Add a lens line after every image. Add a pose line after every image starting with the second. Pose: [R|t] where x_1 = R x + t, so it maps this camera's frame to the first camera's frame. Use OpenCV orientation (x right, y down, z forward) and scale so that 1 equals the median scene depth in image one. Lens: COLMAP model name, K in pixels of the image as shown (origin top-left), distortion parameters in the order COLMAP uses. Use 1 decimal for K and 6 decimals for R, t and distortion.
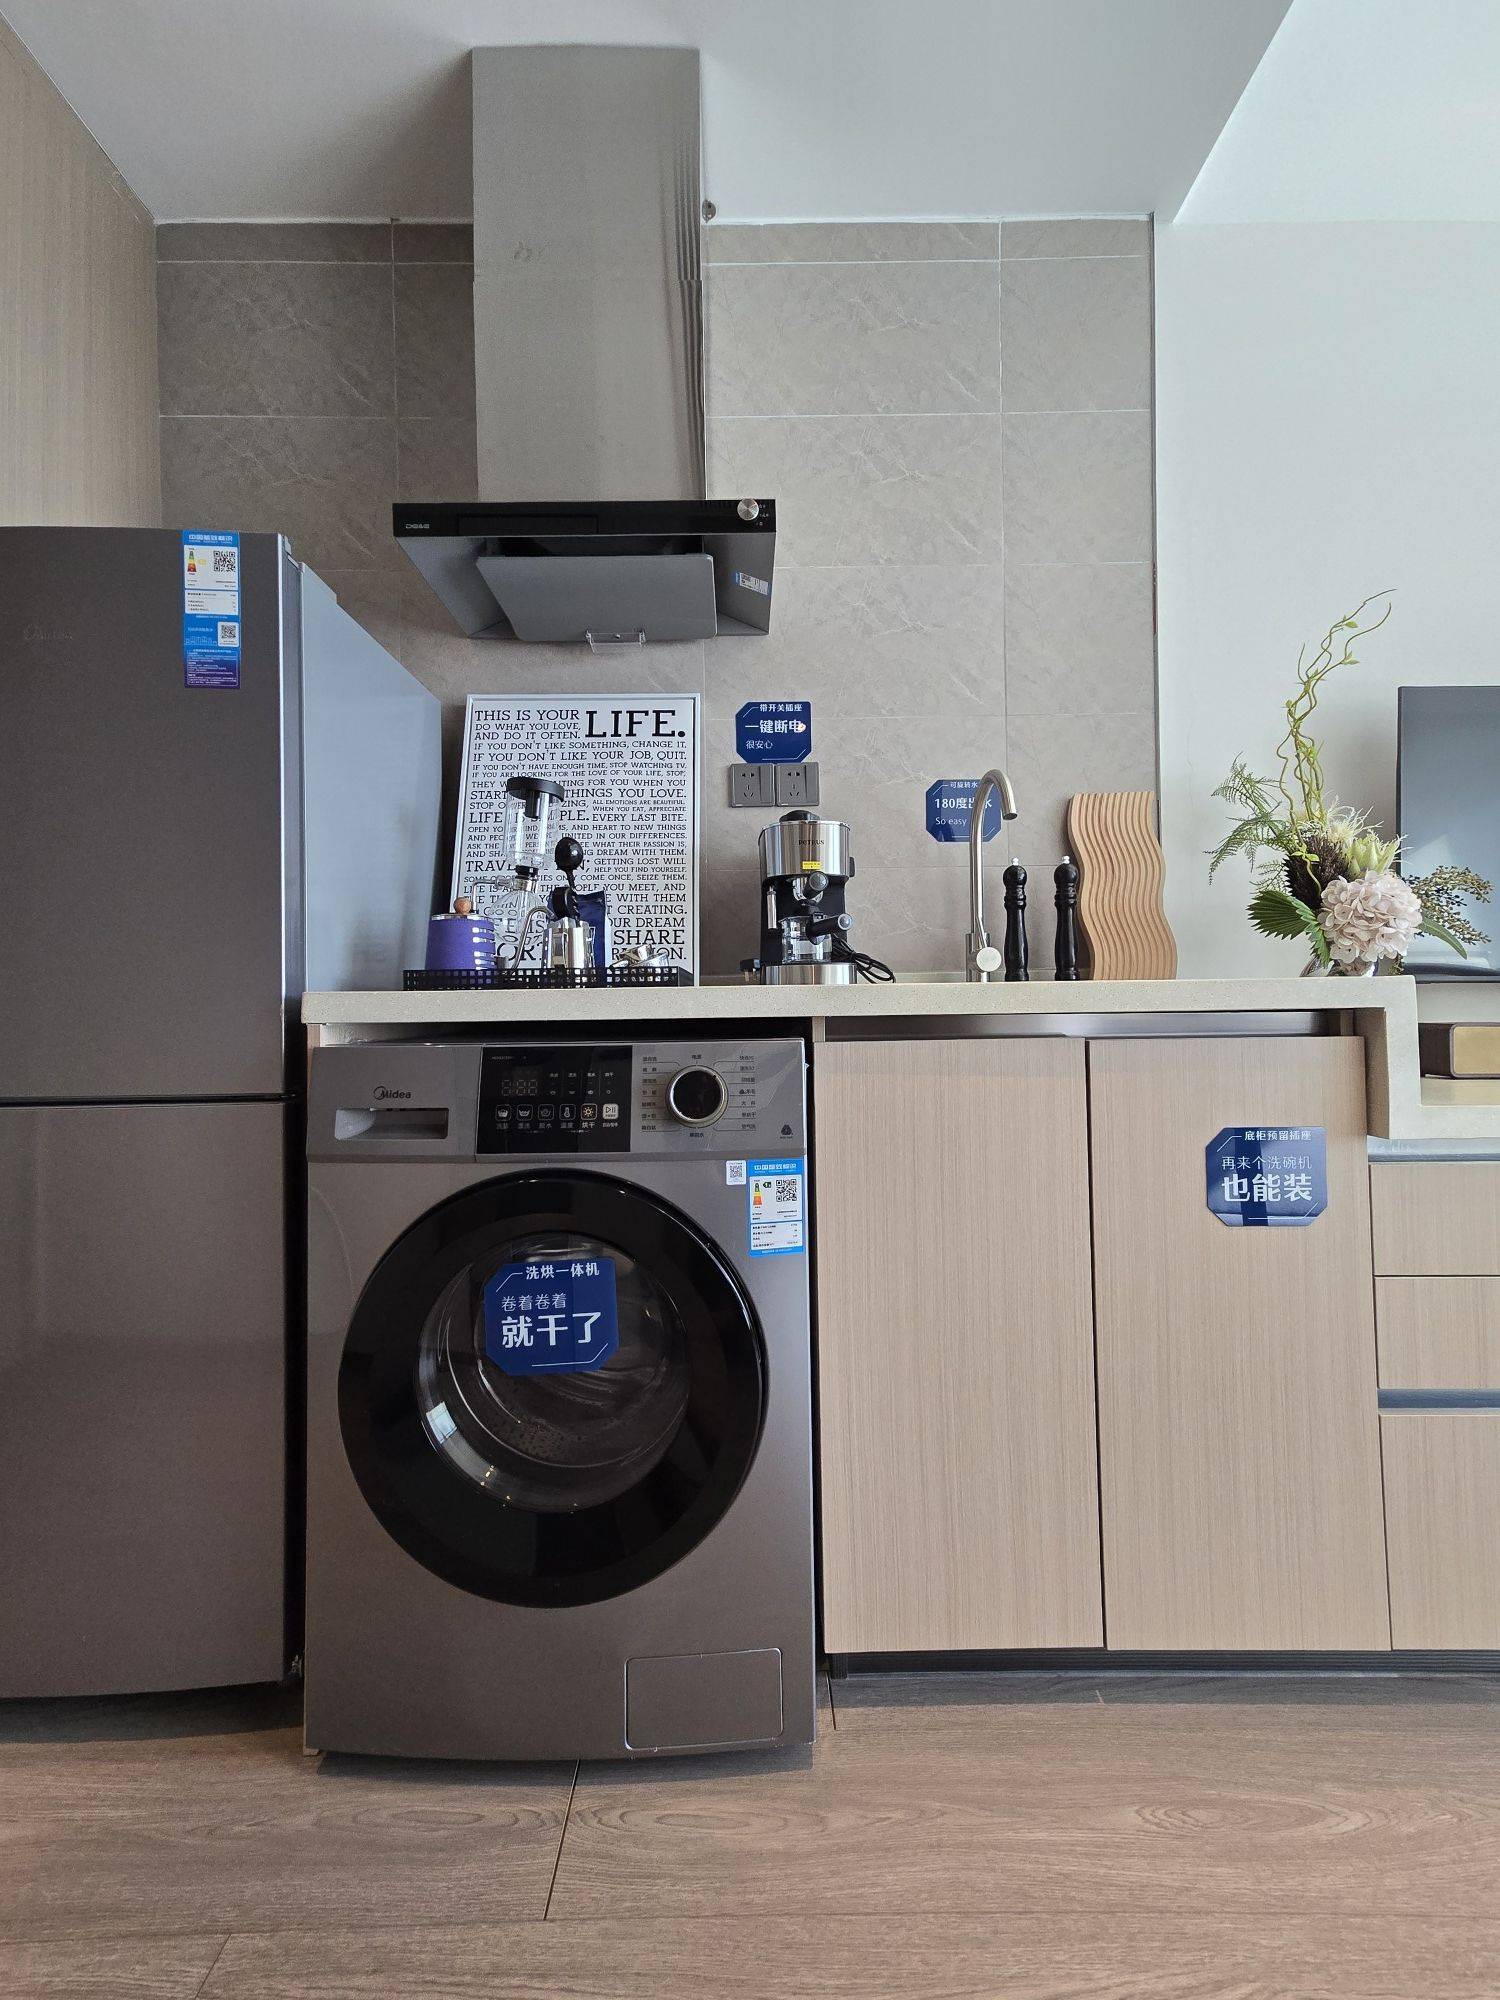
lens RADIAL K [[808.7, 0, 740.2], [0, 808.7, 986.7], [0, 0, 1]] dist [0.017324, 0.002048]
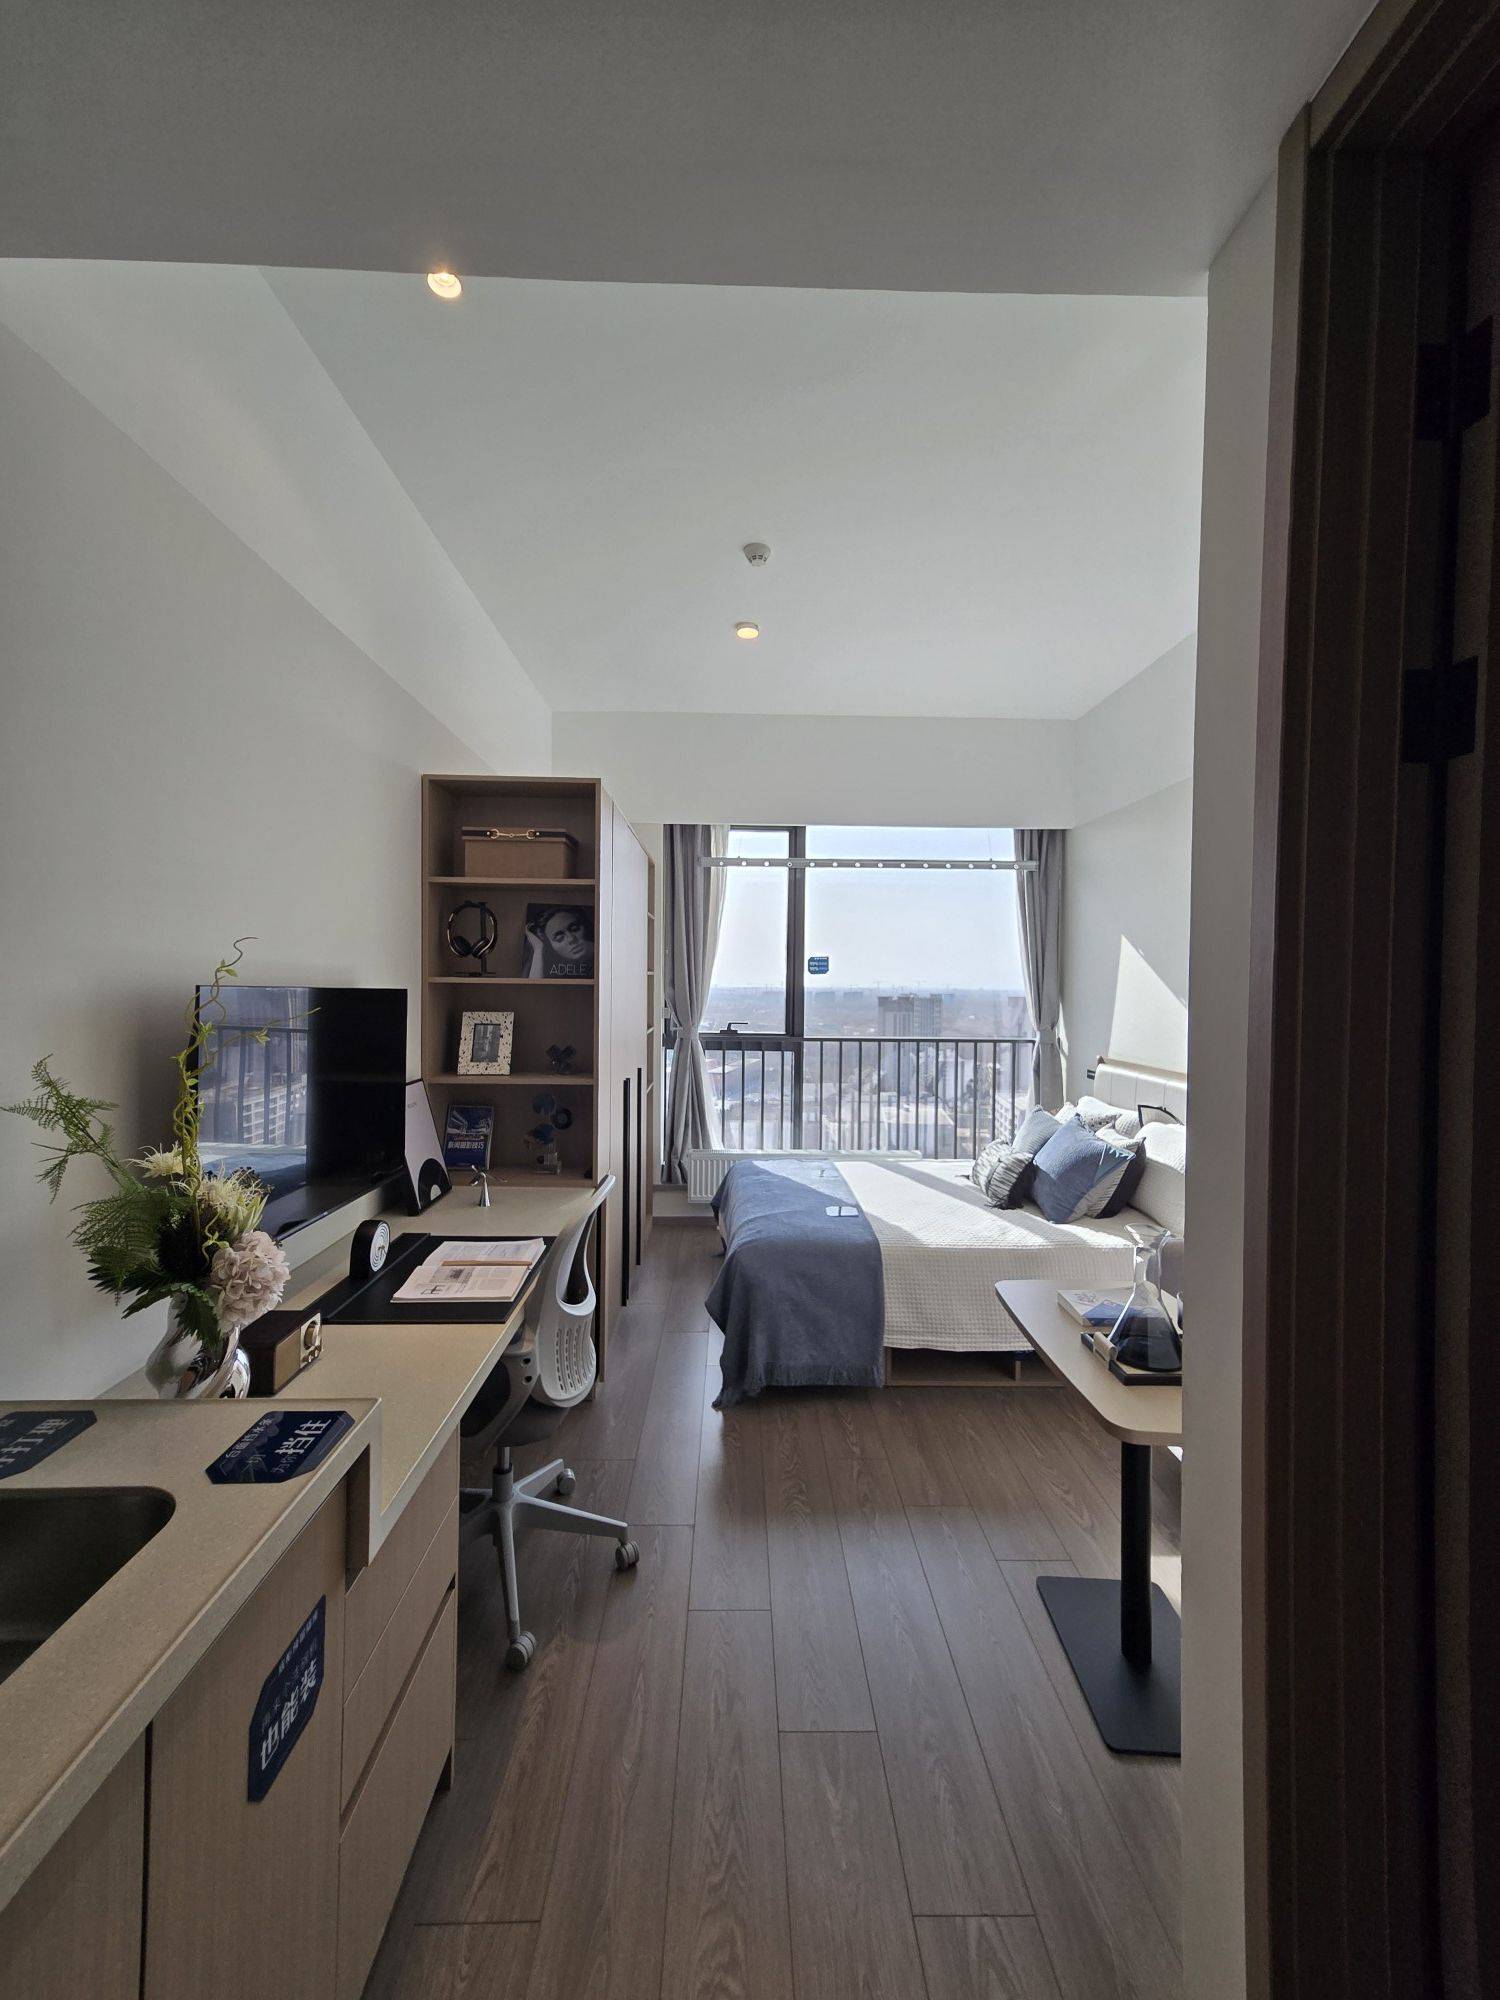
lens RADIAL K [[808.7, 0, 751.9], [0, 808.7, 998.7], [0, 0, 1]] dist [0.017324, 0.002048]
pose [[-0.018542, -0.003609, 0.999822, -0.170963], [-0.029523, 0.999559, 0.003060, -0.360267], [-0.999392, -0.029461, -0.018641, 0.350406]]
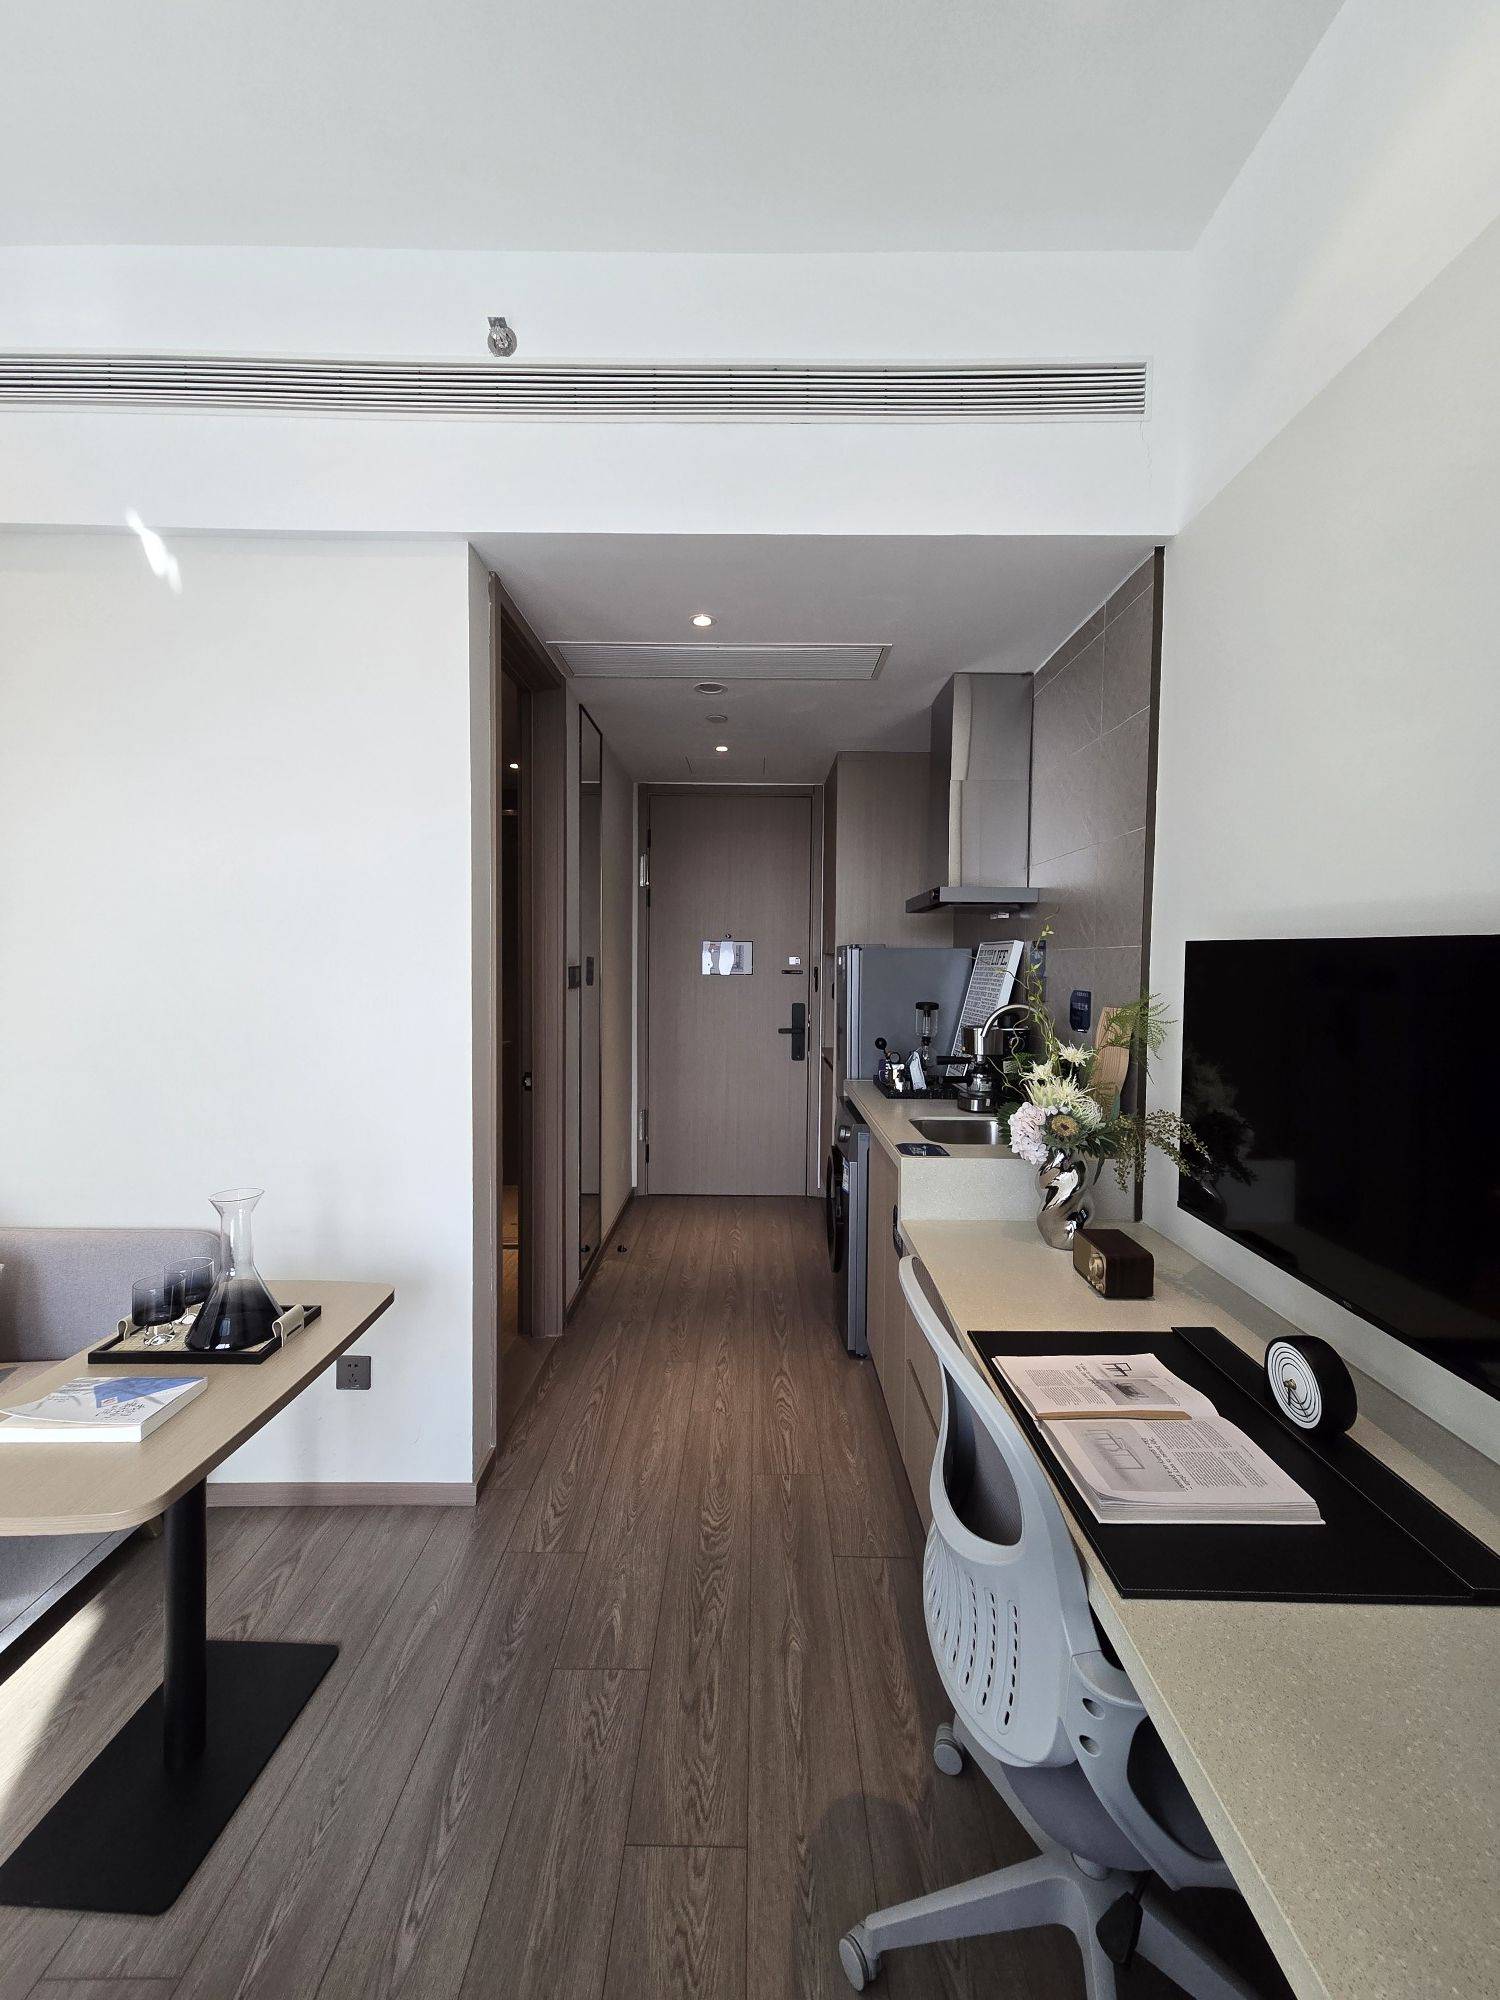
lens RADIAL K [[808.7, 0, 757.3], [0, 808.7, 988.3], [0, 0, 1]] dist [0.017324, 0.002048]
pose [[-0.004342, 0.048175, -0.998829, 1.848394], [0.007994, 0.998809, 0.048140, -0.349586], [0.999959, -0.007776, -0.004722, 0.416646]]
